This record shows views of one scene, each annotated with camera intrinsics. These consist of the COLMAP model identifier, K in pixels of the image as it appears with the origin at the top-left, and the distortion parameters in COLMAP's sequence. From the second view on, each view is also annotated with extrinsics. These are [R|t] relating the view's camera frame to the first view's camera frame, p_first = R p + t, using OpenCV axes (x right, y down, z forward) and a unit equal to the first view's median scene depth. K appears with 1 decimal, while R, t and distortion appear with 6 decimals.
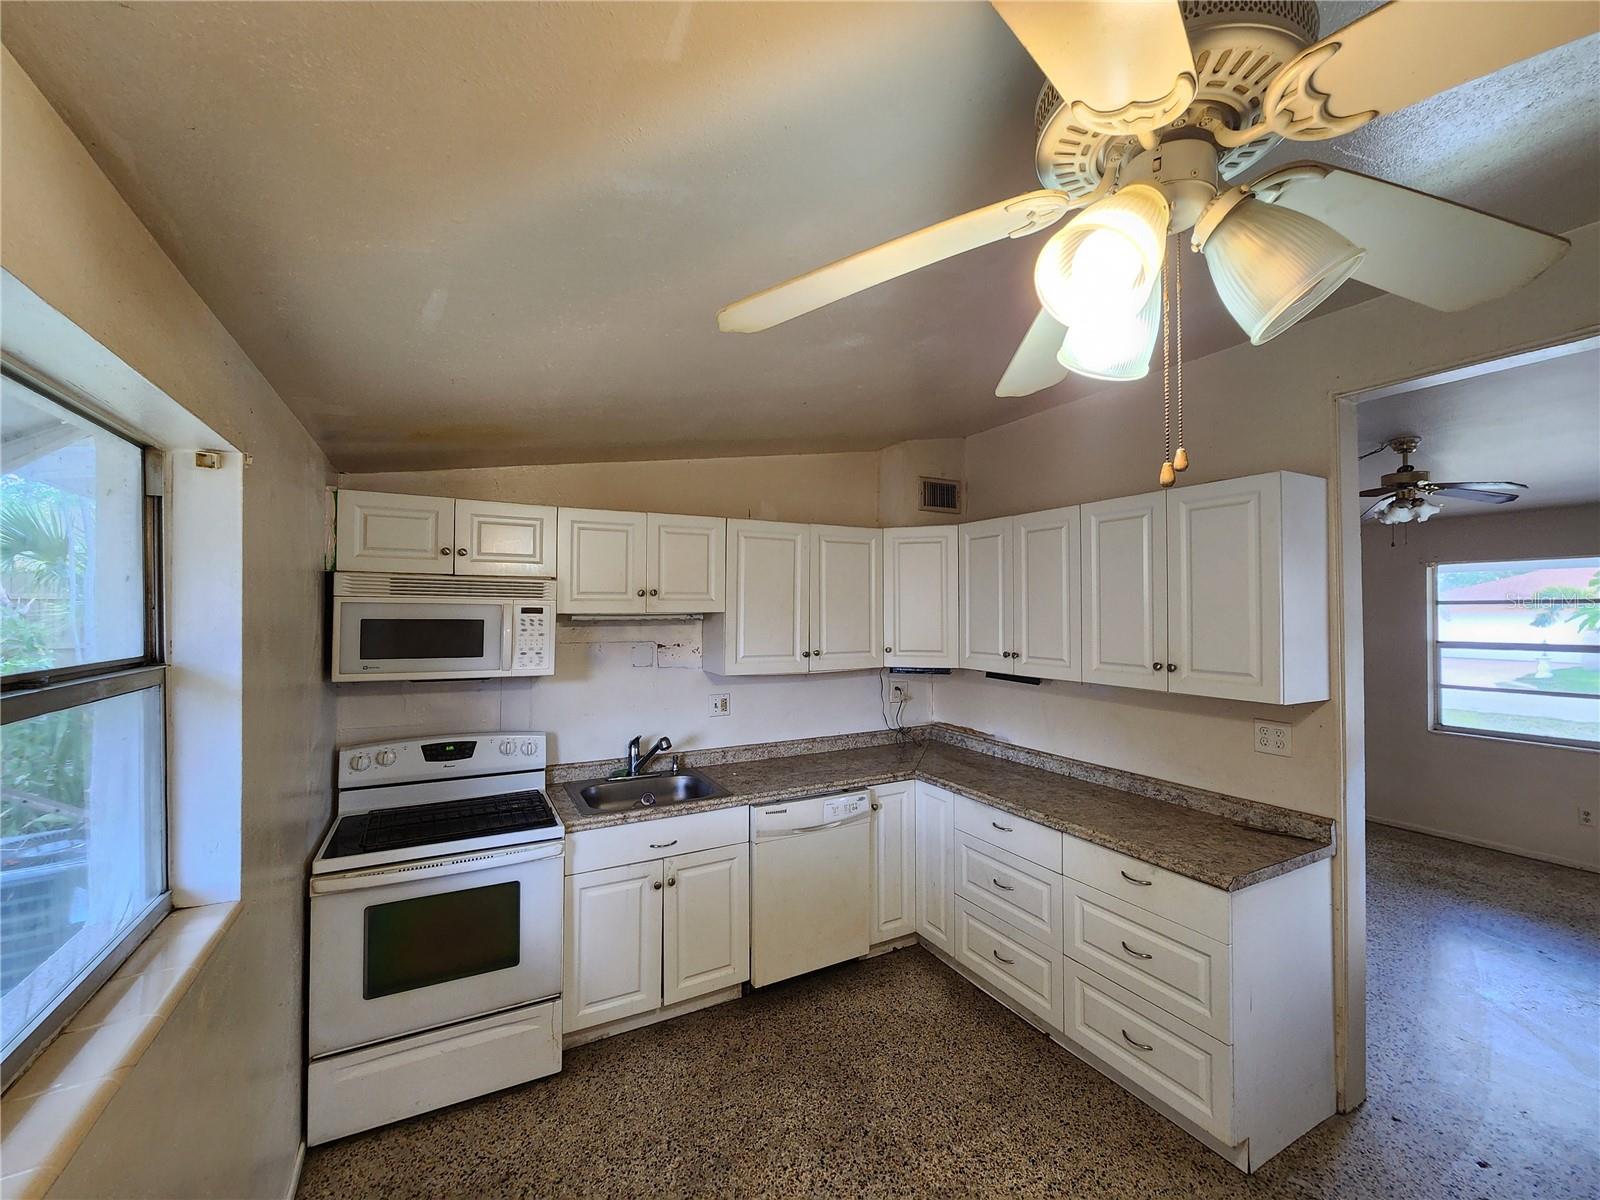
lens RADIAL K [[649.3, 0, 800.0], [0, 649.3, 600.0], [0, 0, 1]] dist [0.002040, -0.001518]
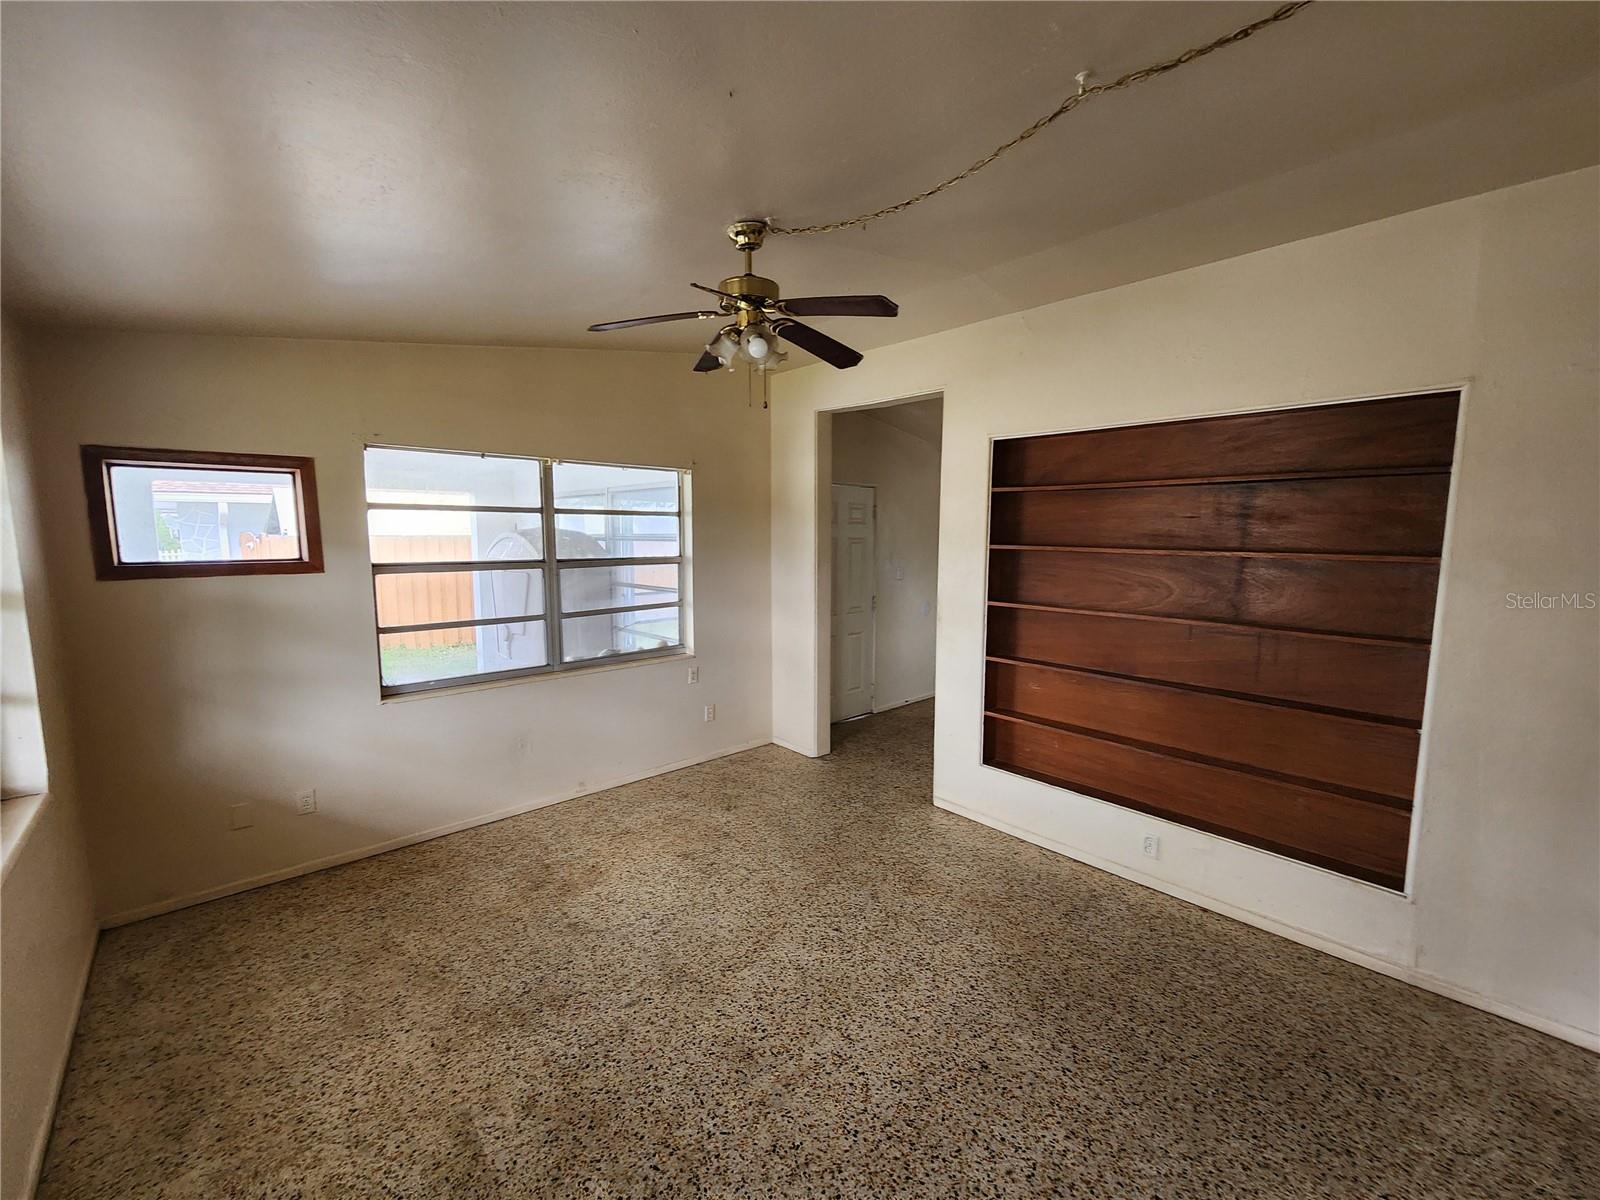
lens RADIAL K [[658.0, 0, 800.0], [0, 658.0, 600.0], [0, 0, 1]] dist [-0.001879, -0.000289]
pose [[-0.970938, 0.024585, -0.238065, 0.857689], [0.003036, 0.995895, 0.090463, 0.034375], [0.239312, 0.087111, -0.967027, 1.342032]]
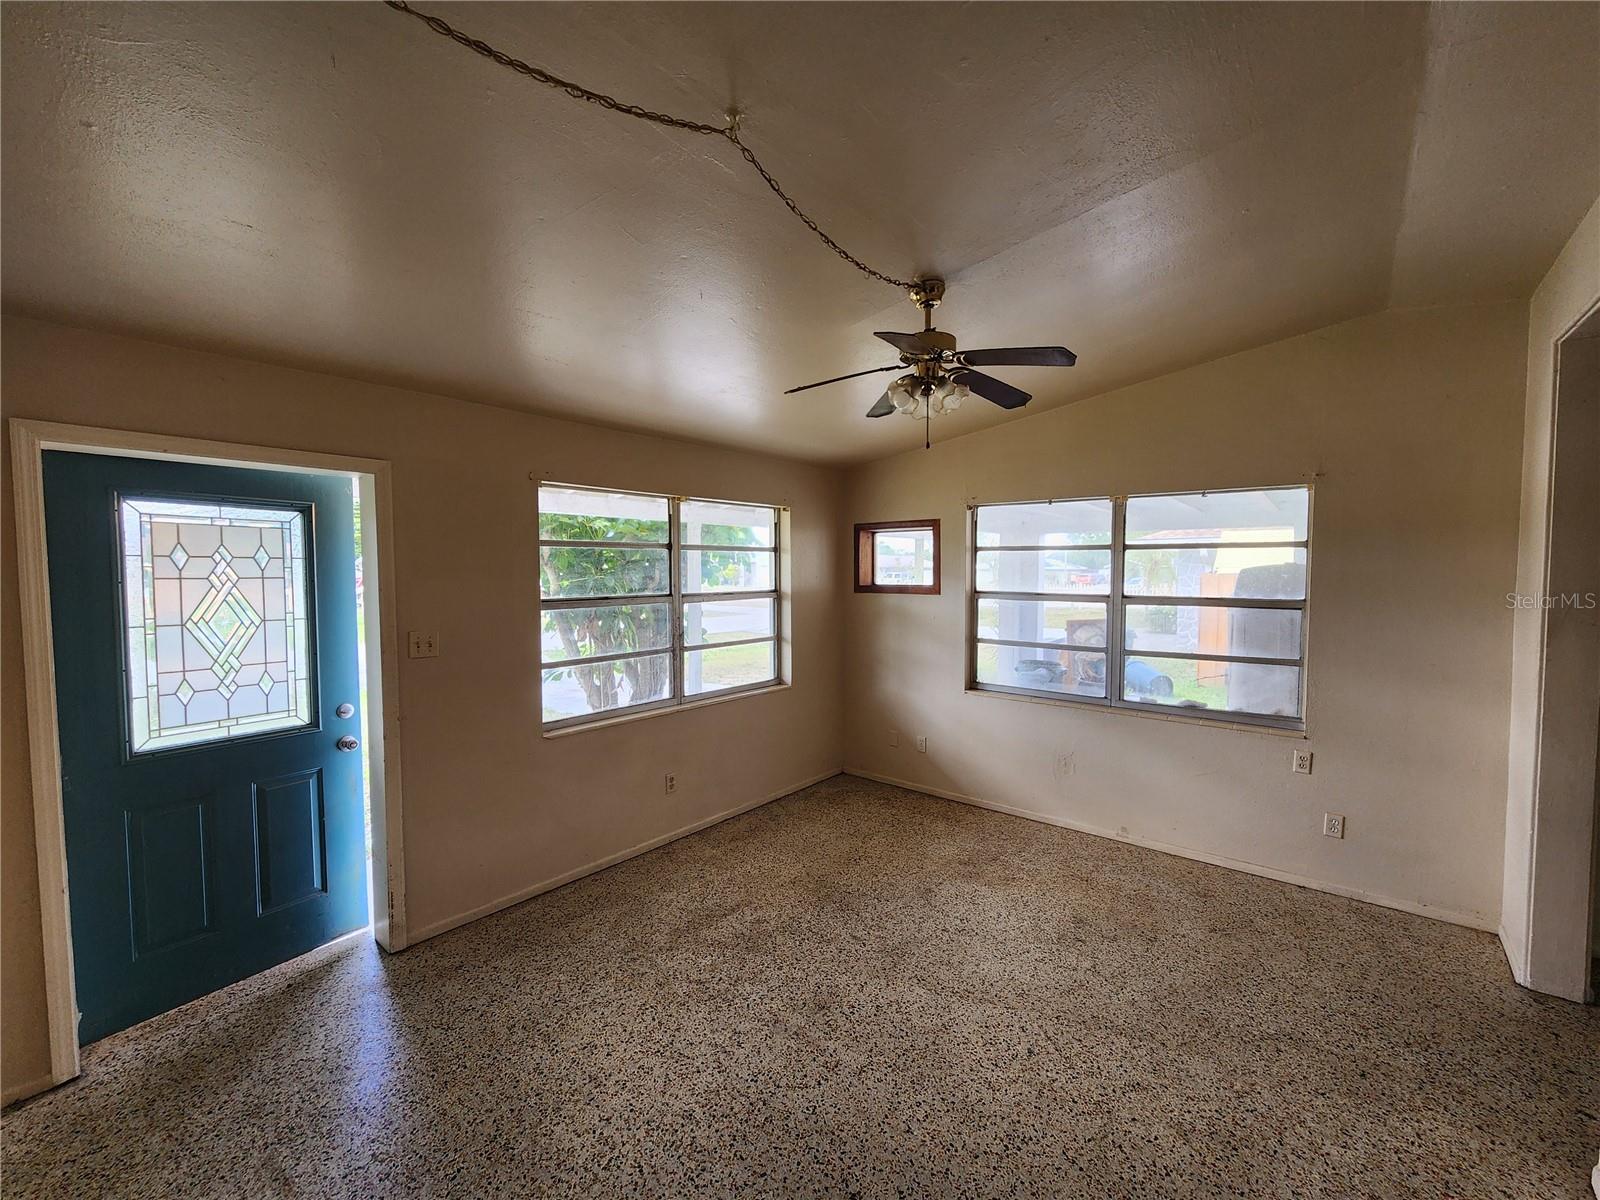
lens RADIAL K [[649.3, 0, 800.0], [0, 649.3, 600.0], [0, 0, 1]] dist [0.002040, -0.001518]
pose [[-0.371394, -0.044403, 0.927413, 0.298796], [-0.014875, 0.999012, 0.041874, 0.035485], [-0.928356, 0.001757, -0.371687, 1.125157]]
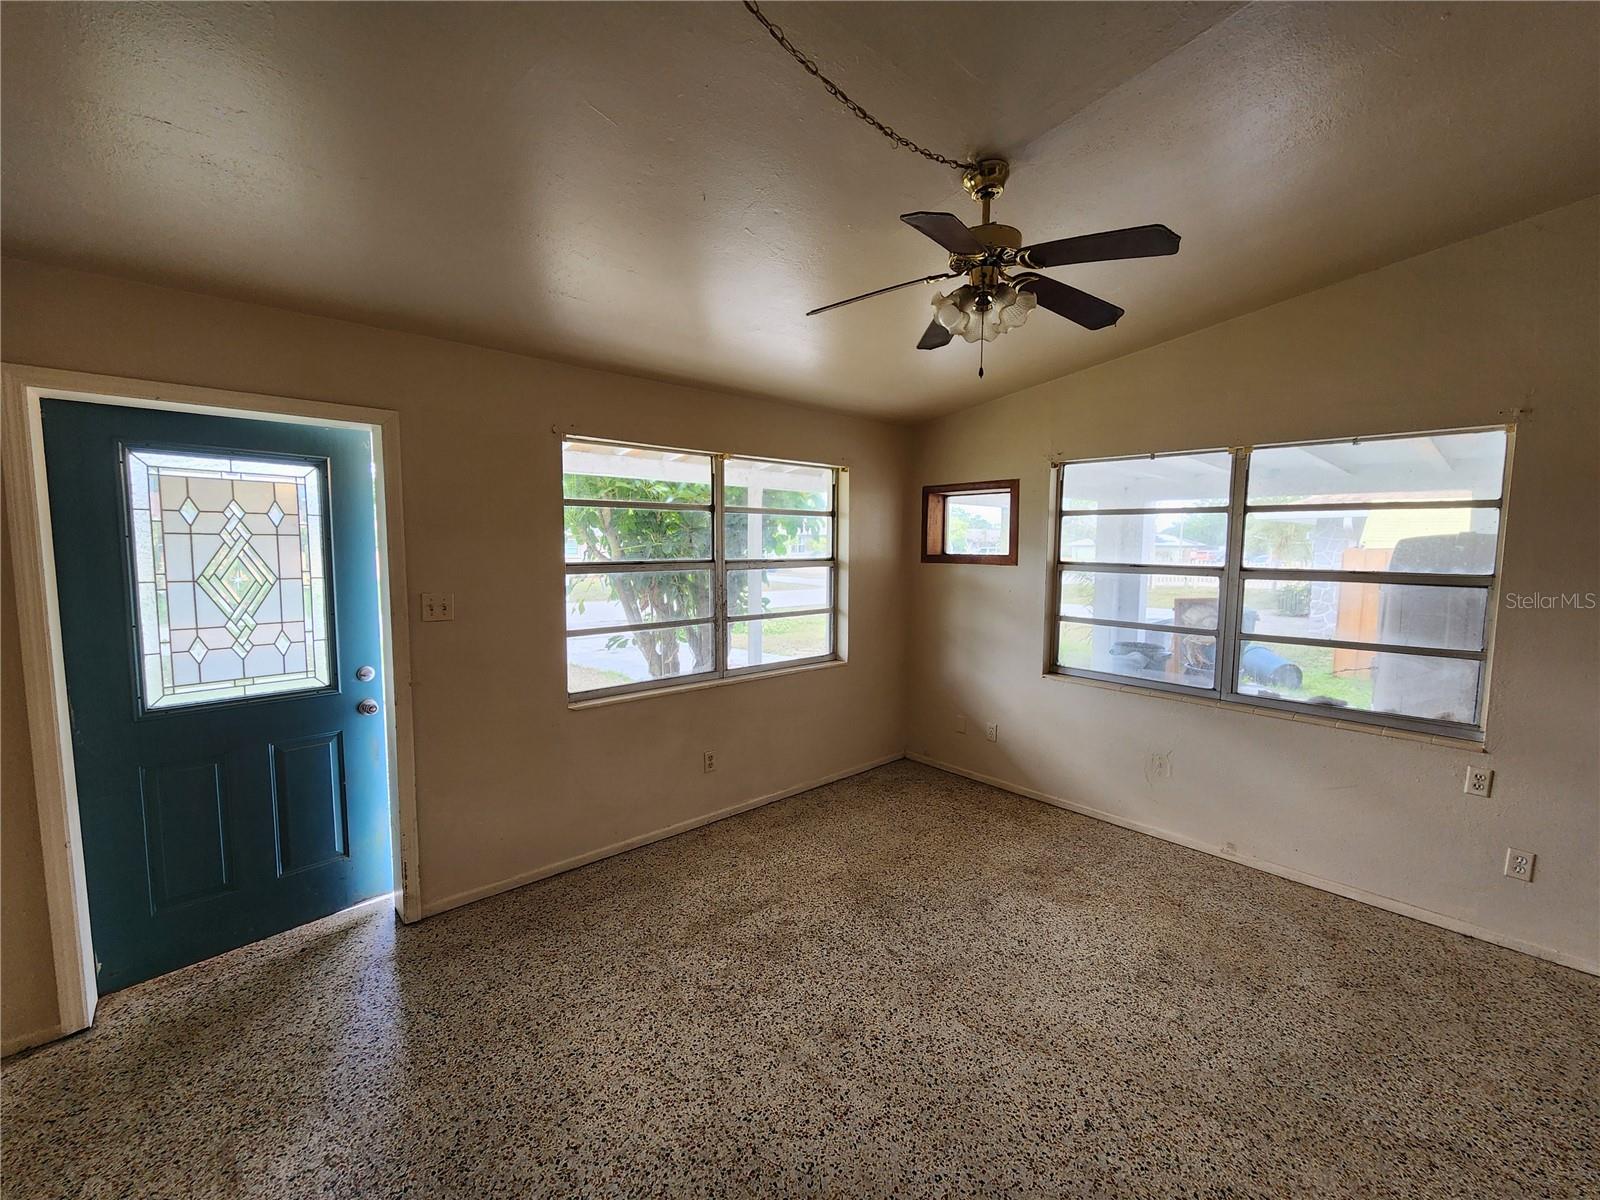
lens RADIAL K [[649.3, 0, 800.0], [0, 649.3, 600.0], [0, 0, 1]] dist [0.002040, -0.001518]
pose [[-0.237087, -0.087714, 0.967521, 0.361028], [-0.023448, 0.996142, 0.084562, 0.045476], [-0.971206, -0.002638, -0.238229, 1.046787]]
